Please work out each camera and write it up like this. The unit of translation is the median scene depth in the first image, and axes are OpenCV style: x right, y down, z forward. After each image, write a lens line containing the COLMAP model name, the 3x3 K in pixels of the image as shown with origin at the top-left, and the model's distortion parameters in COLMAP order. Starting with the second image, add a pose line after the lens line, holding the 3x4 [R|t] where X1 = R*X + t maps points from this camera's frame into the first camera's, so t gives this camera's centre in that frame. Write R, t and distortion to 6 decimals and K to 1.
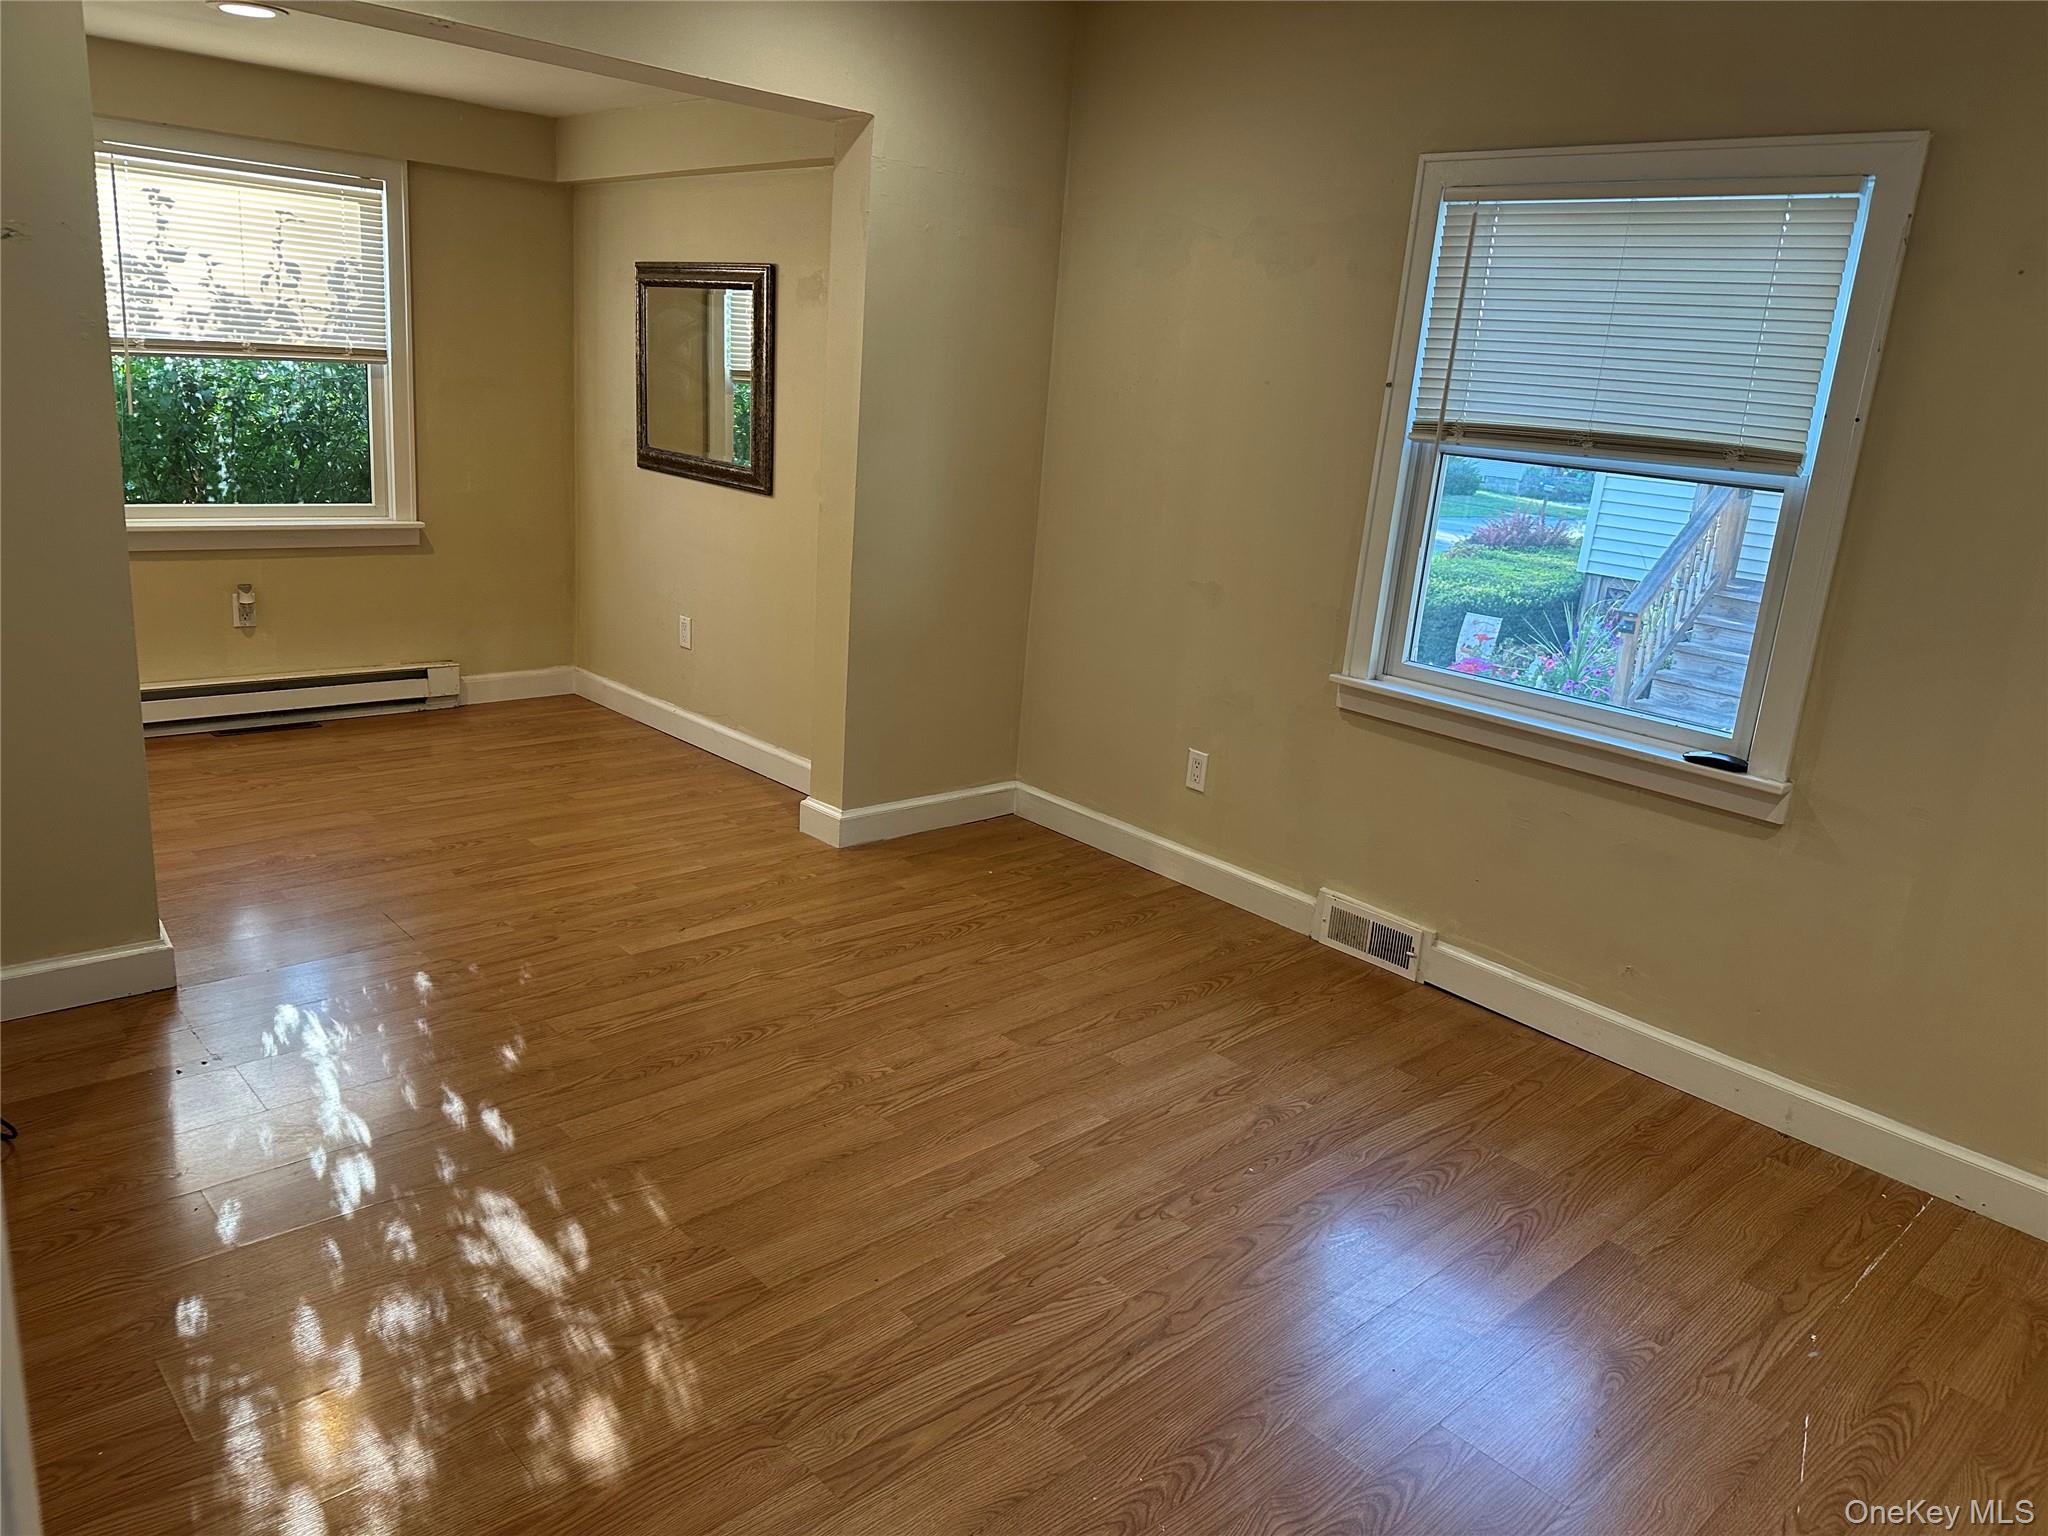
lens RADIAL K [[1461.0, 0, 1024.0], [0, 1461.0, 768.0], [0, 0, 1]] dist [0.039636, -0.045803]
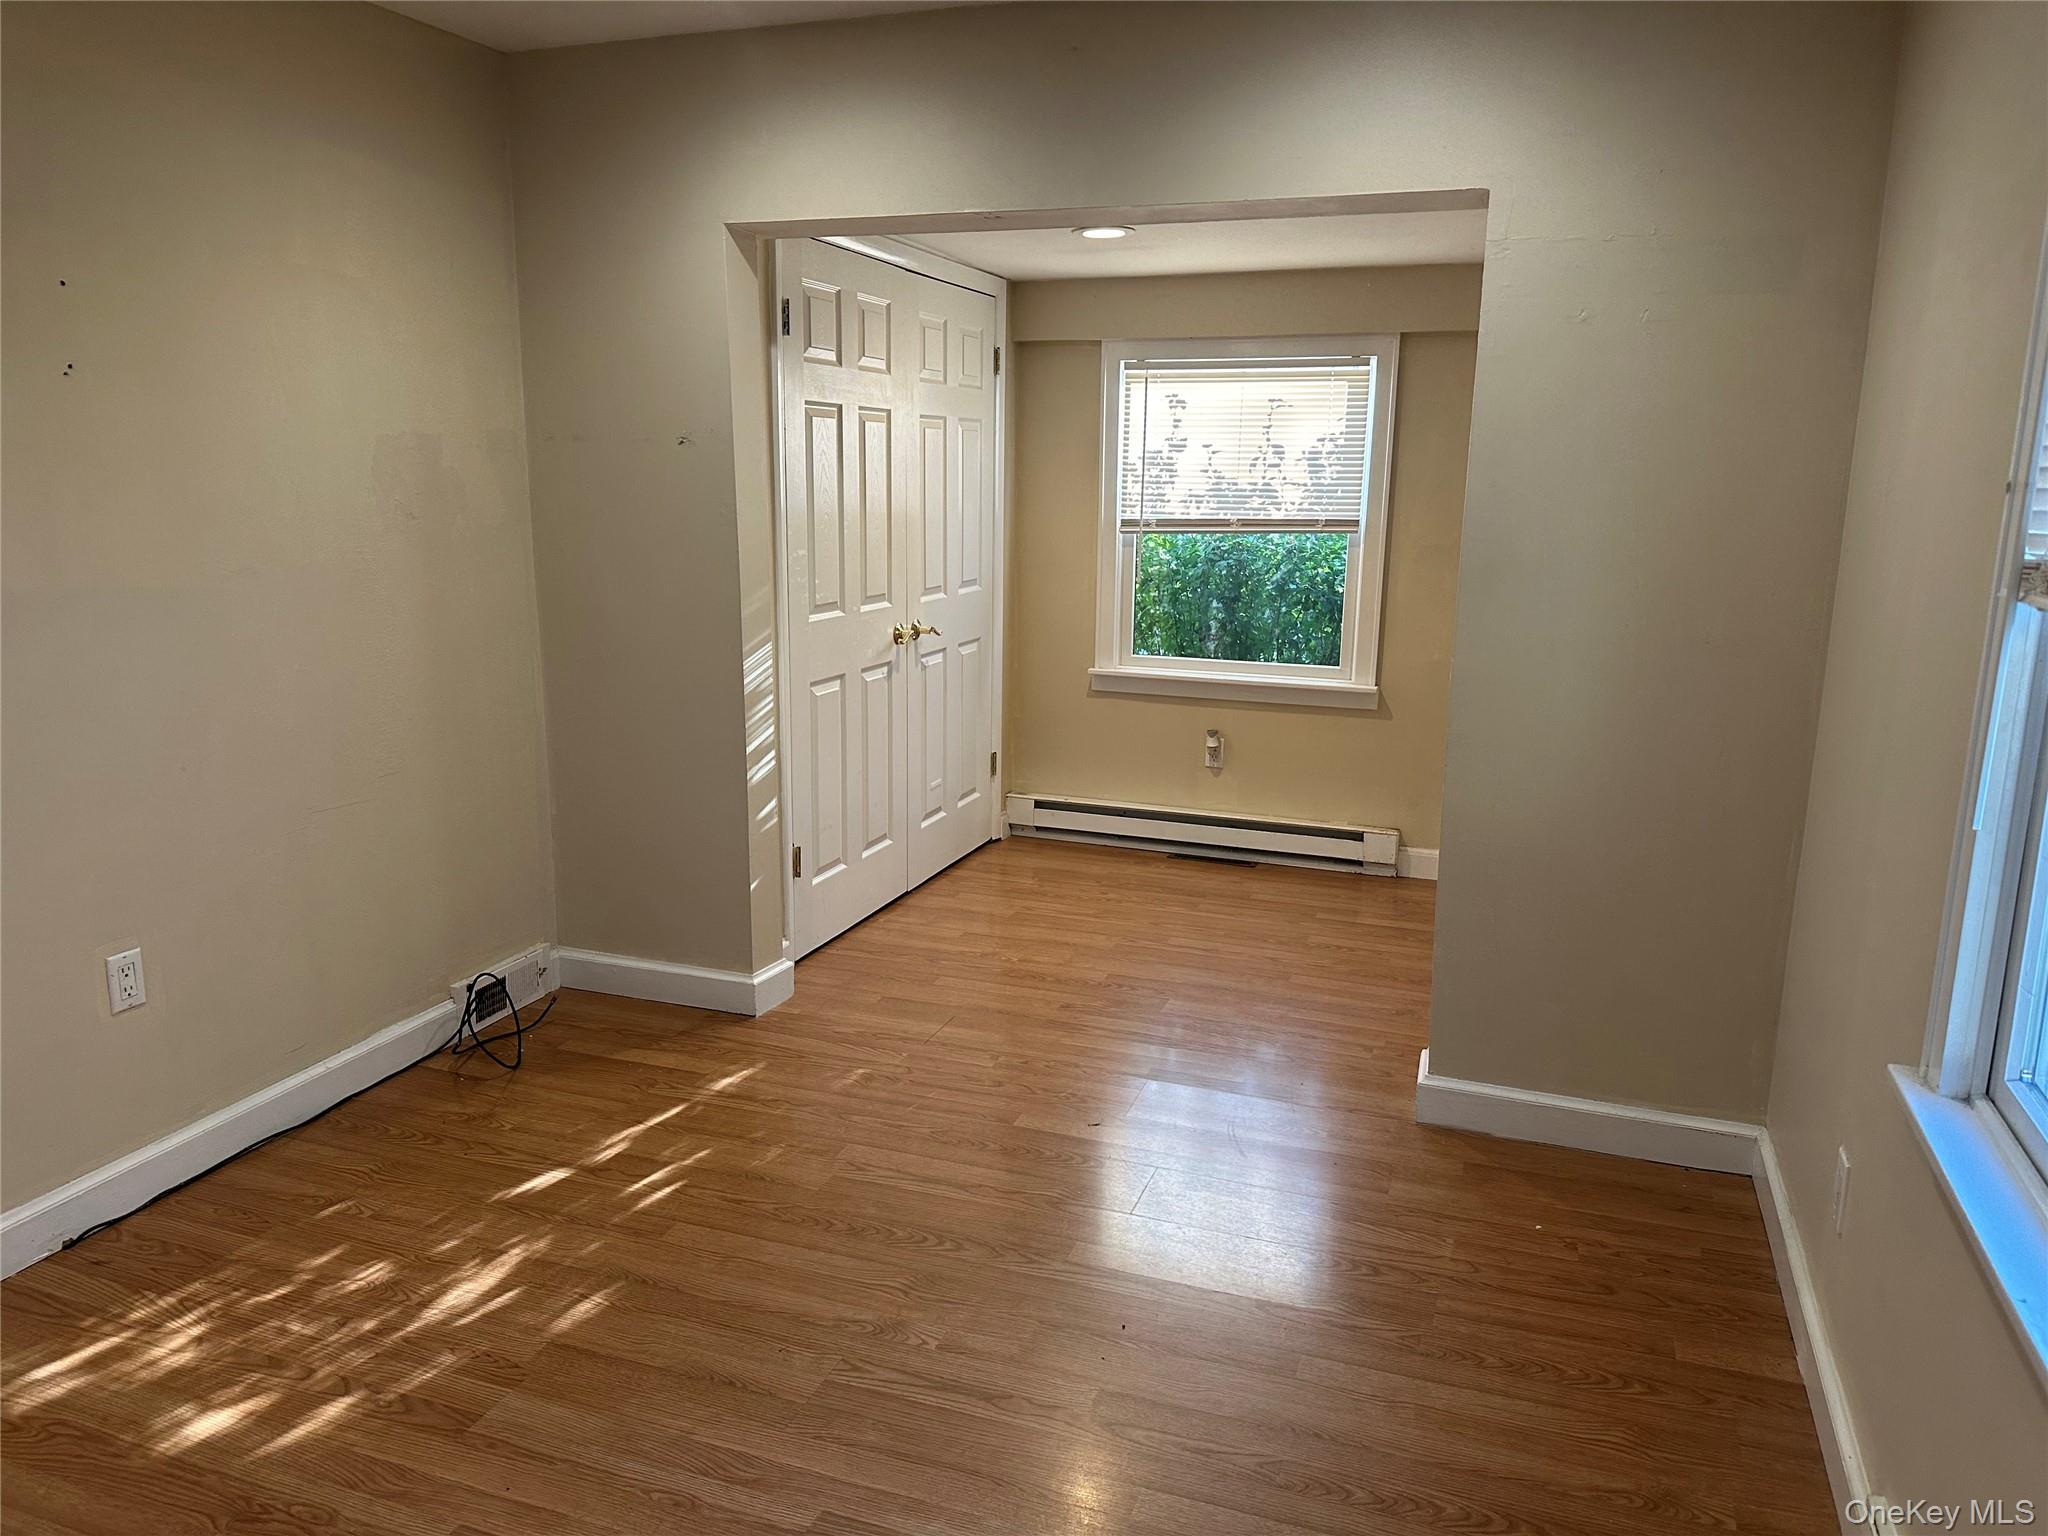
lens RADIAL K [[1424.9, 0, 1024.0], [0, 1424.9, 768.0], [0, 0, 1]] dist [0.137381, -0.215069]
pose [[0.445365, 0.112831, -0.888211, 0.397922], [-0.218624, 0.975704, 0.014324, -0.084086], [0.868247, 0.187805, 0.459212, 0.395716]]
